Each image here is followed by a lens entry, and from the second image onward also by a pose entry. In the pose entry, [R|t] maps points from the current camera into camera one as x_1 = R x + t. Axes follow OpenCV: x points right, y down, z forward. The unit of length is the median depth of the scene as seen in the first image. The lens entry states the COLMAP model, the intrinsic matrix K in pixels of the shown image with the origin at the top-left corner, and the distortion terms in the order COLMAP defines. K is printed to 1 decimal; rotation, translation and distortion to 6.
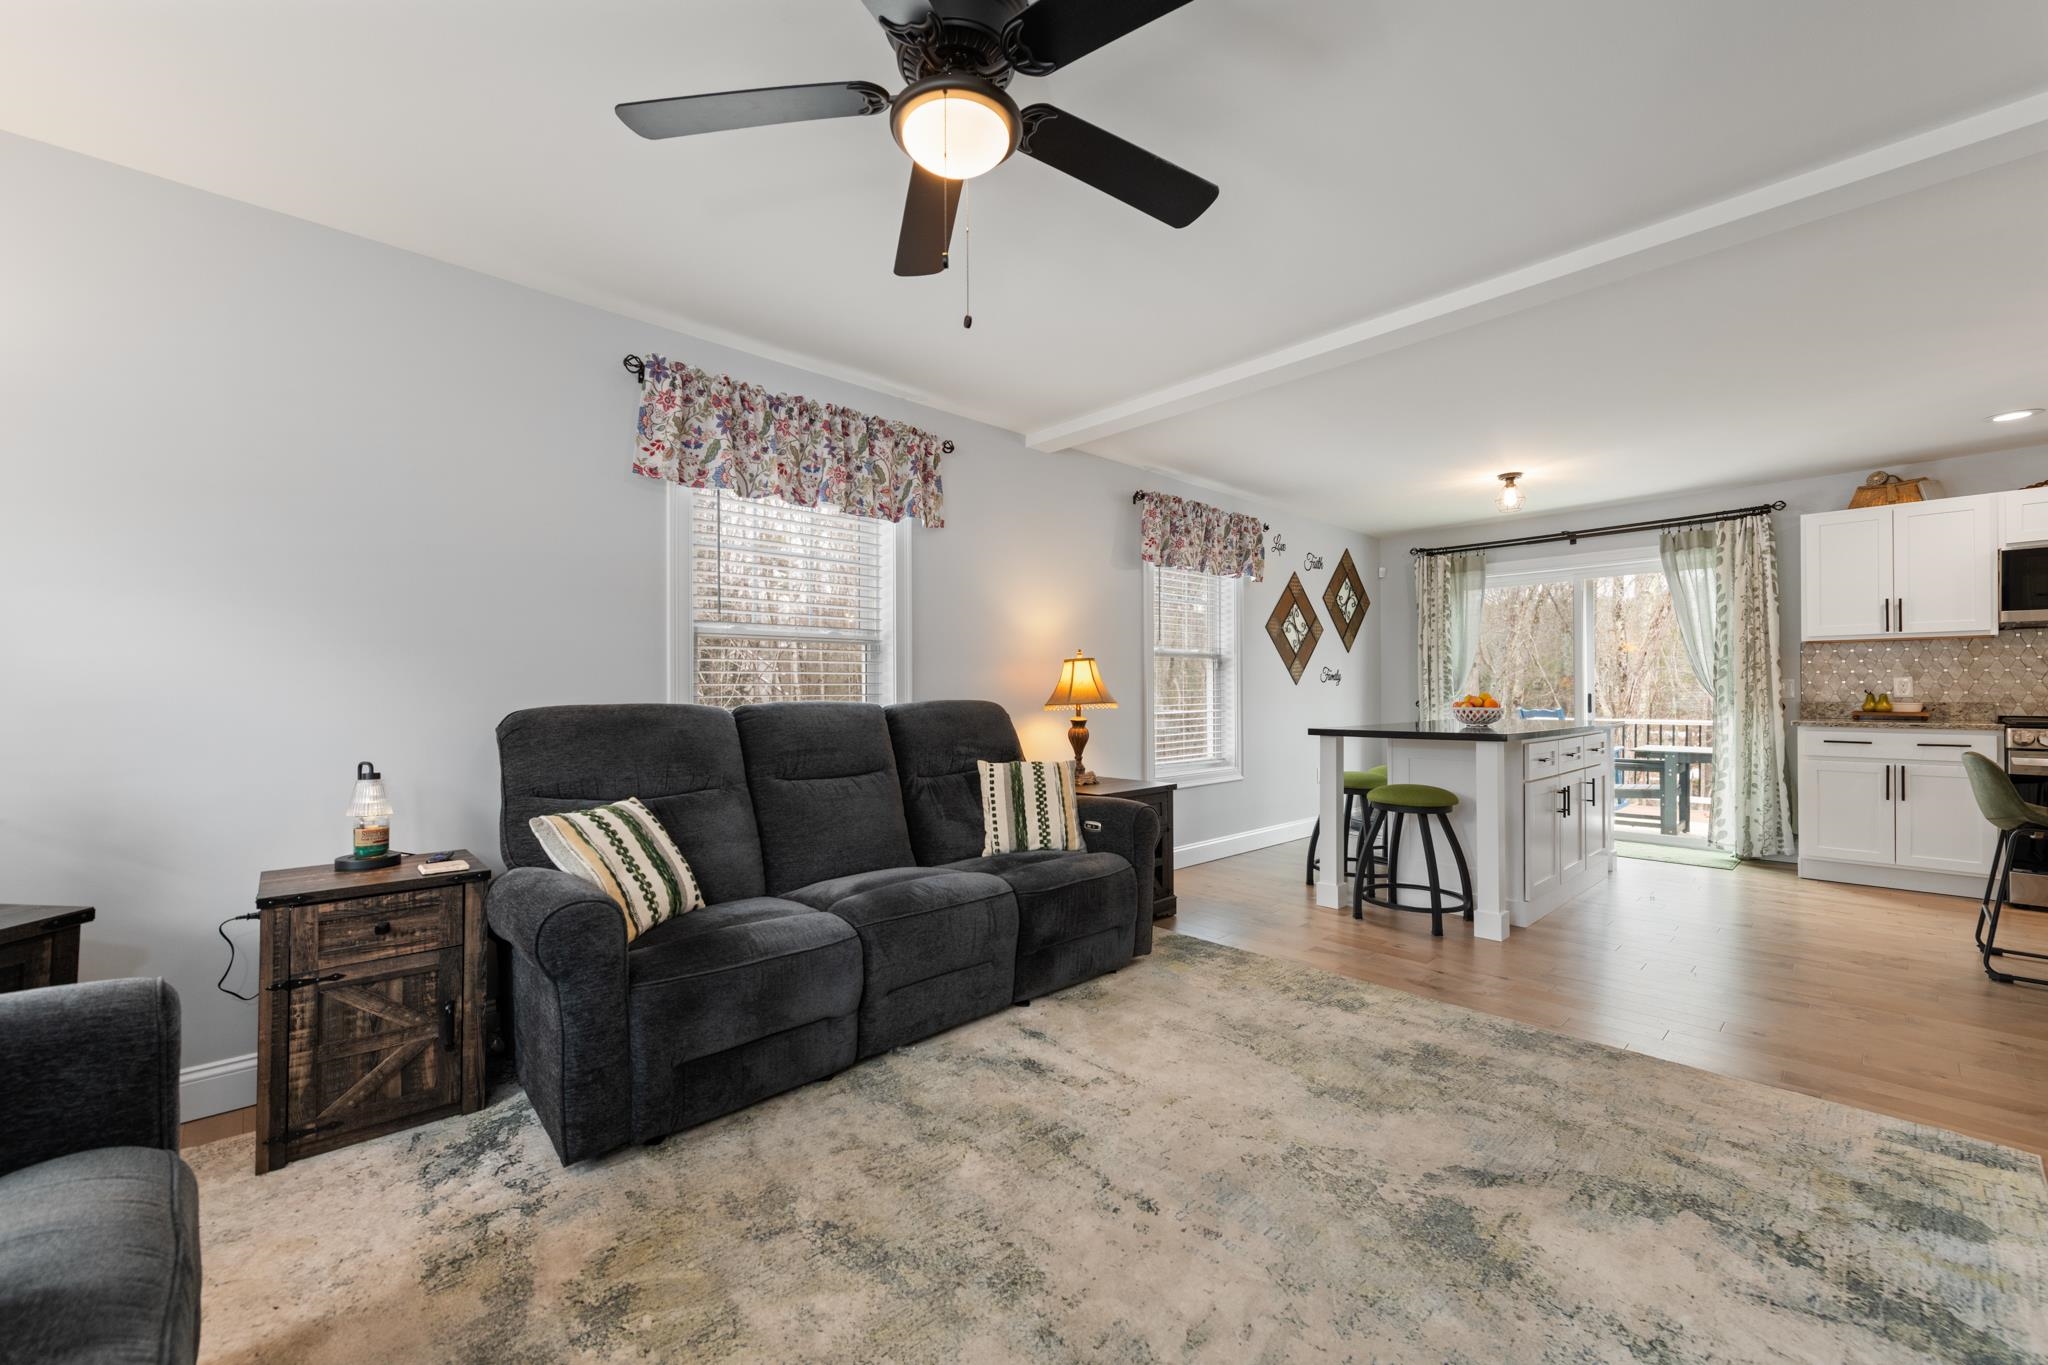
lens RADIAL K [[805.2, 0, 1024.9], [0, 805.2, 692.3], [0, 0, 1]] dist [0.015198, -0.005224]
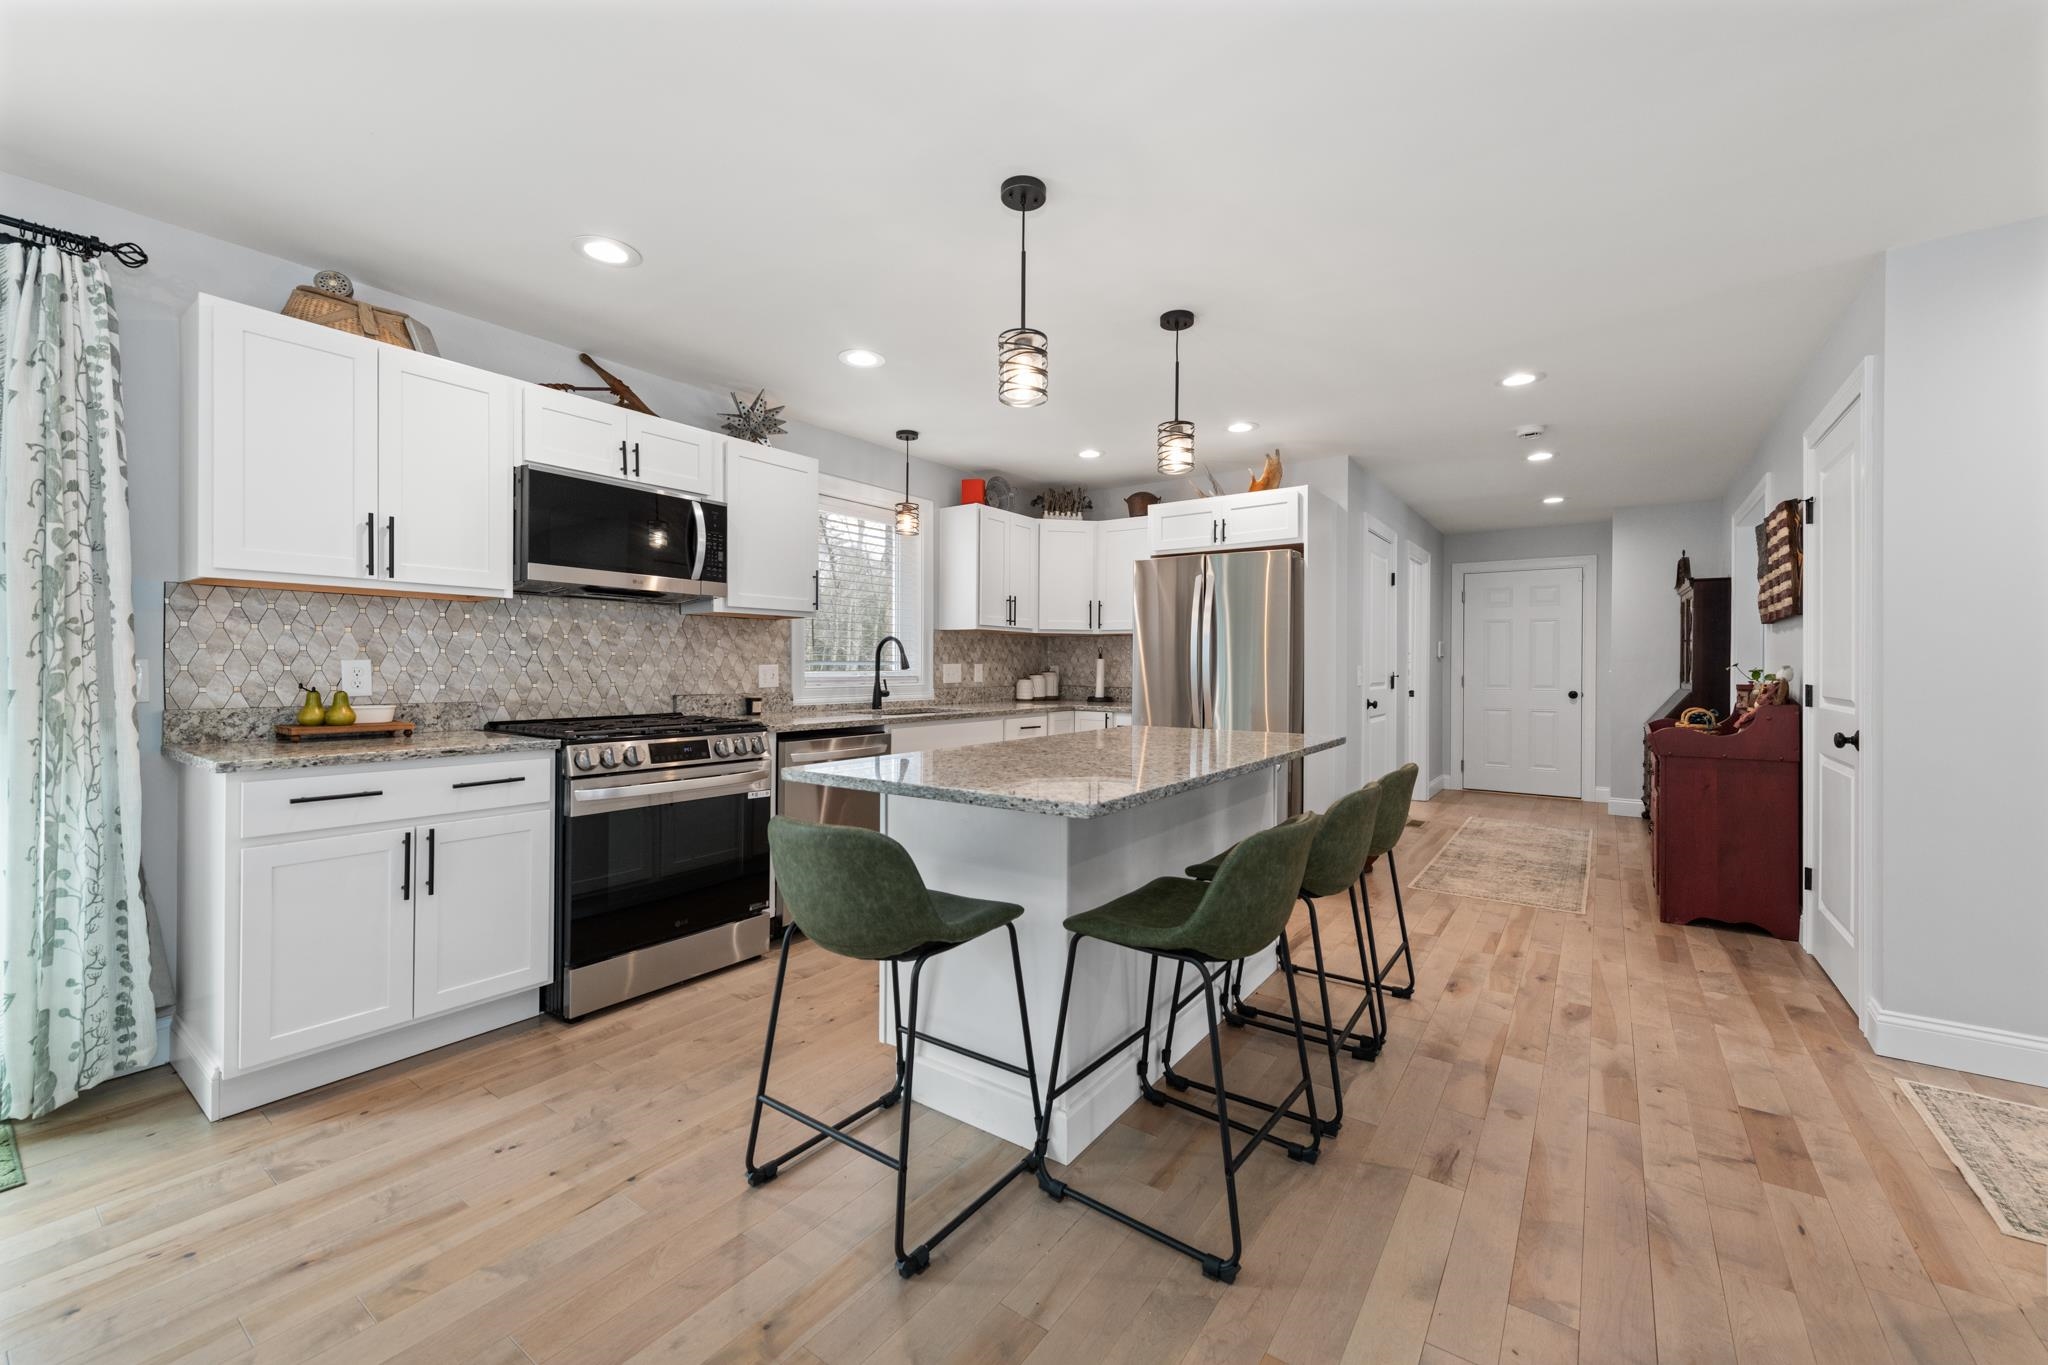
lens RADIAL K [[805.2, 0, 1031.1], [0, 805.2, 669.0], [0, 0, 1]] dist [0.015198, -0.005224]
pose [[-0.201045, 0.001812, 0.979580, 0.441915], [-0.002699, 0.999993, -0.002403, -0.012921], [-0.979578, -0.003127, -0.201039, 0.662865]]
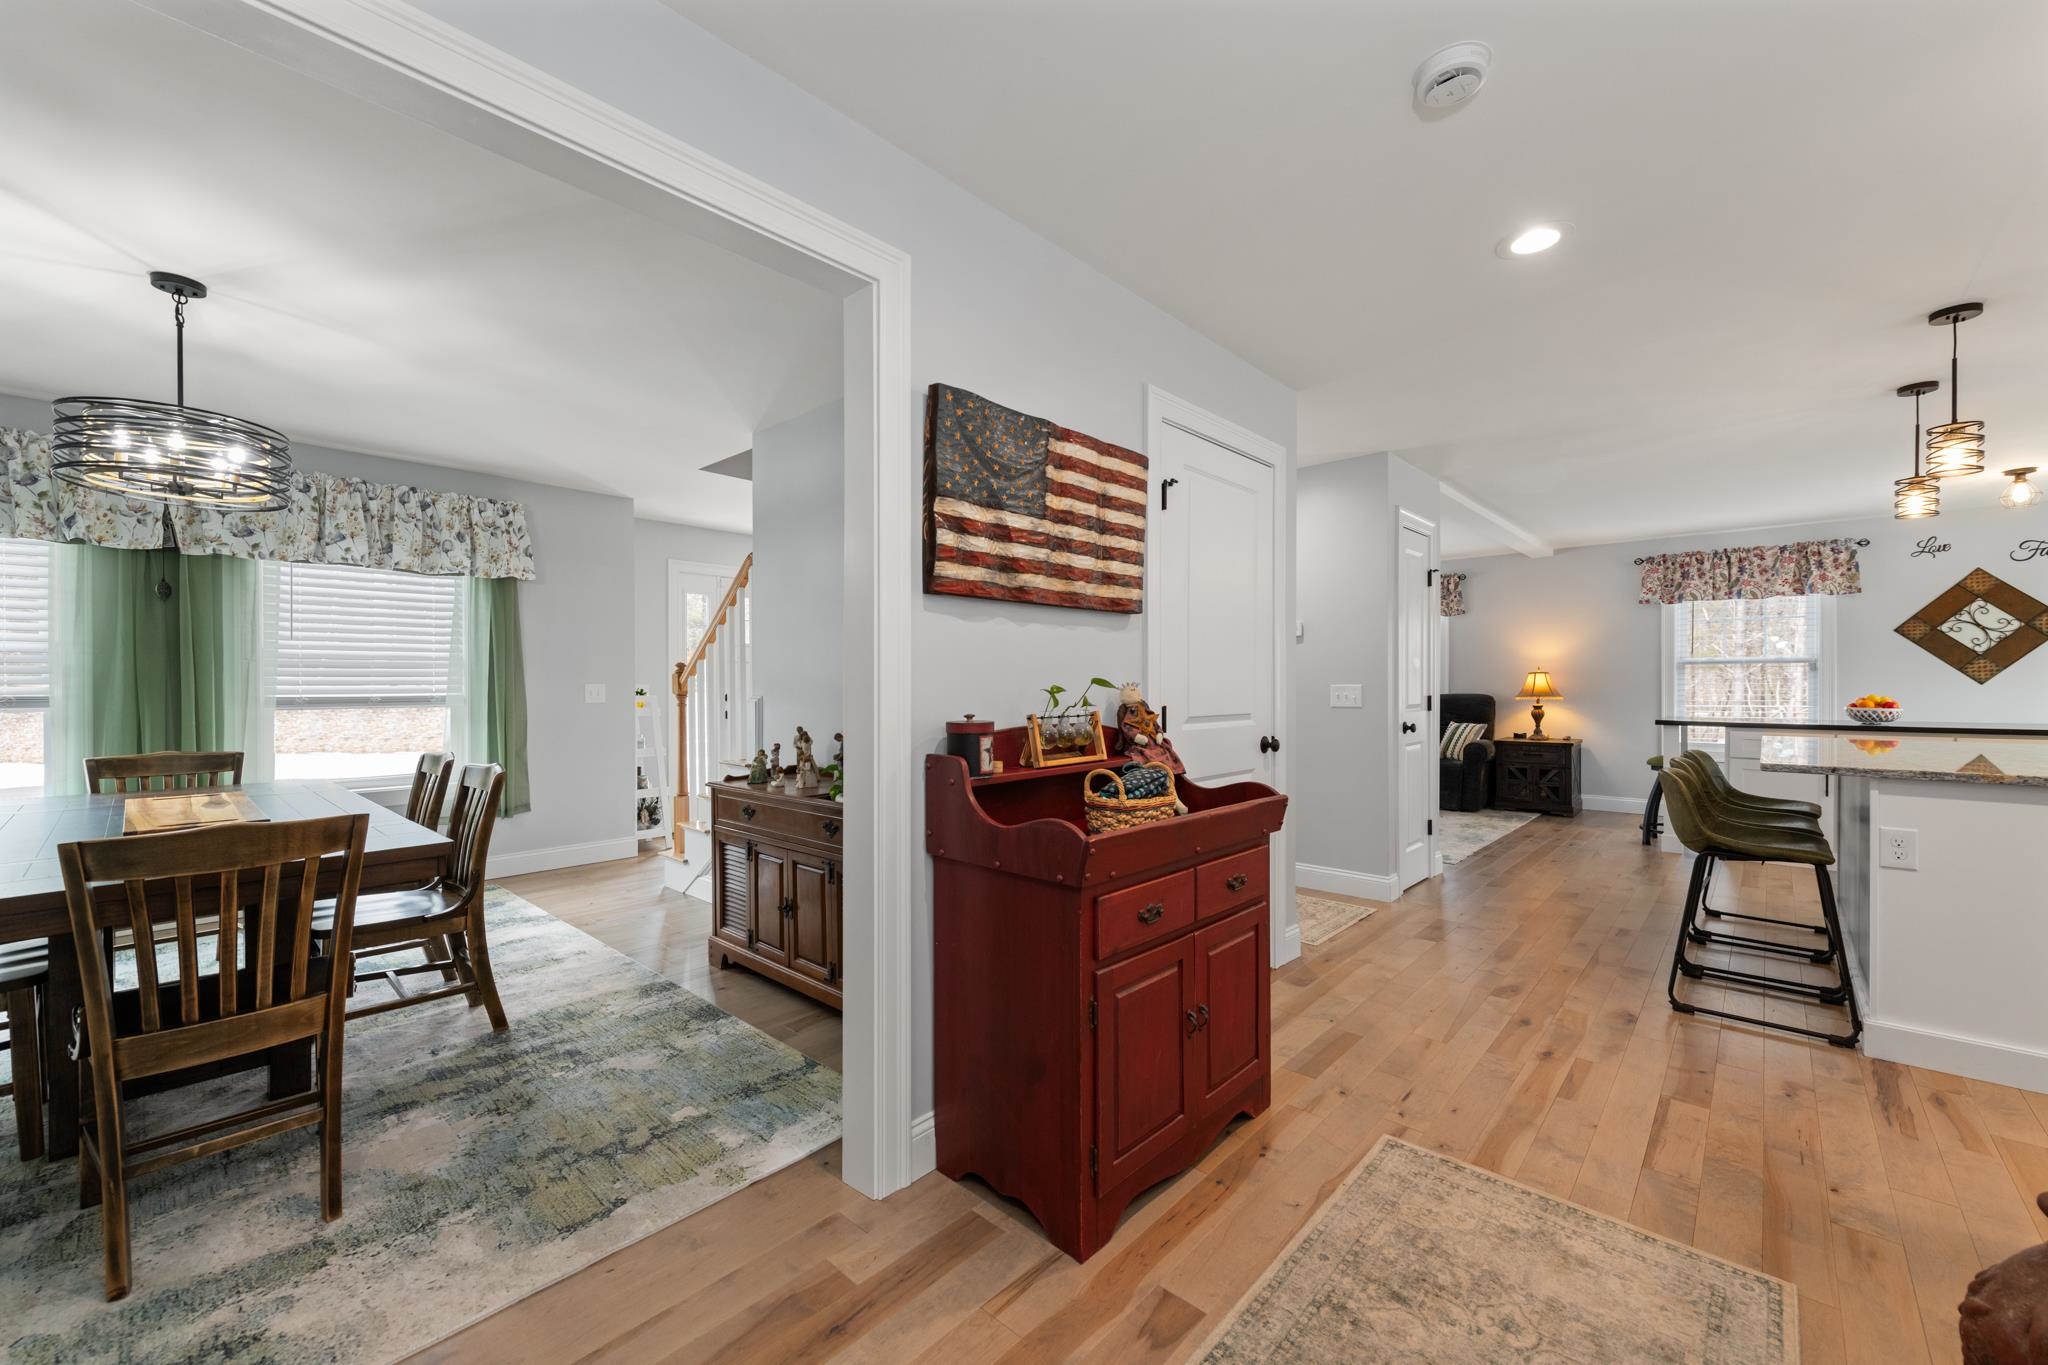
lens RADIAL K [[805.2, 0, 1027.3], [0, 805.2, 691.4], [0, 0, 1]] dist [0.015198, -0.005224]
pose [[0.079402, 0.012266, -0.996767, 1.539401], [0.001771, 0.999921, 0.012446, -0.019753], [0.996841, -0.002754, 0.079374, -0.264906]]
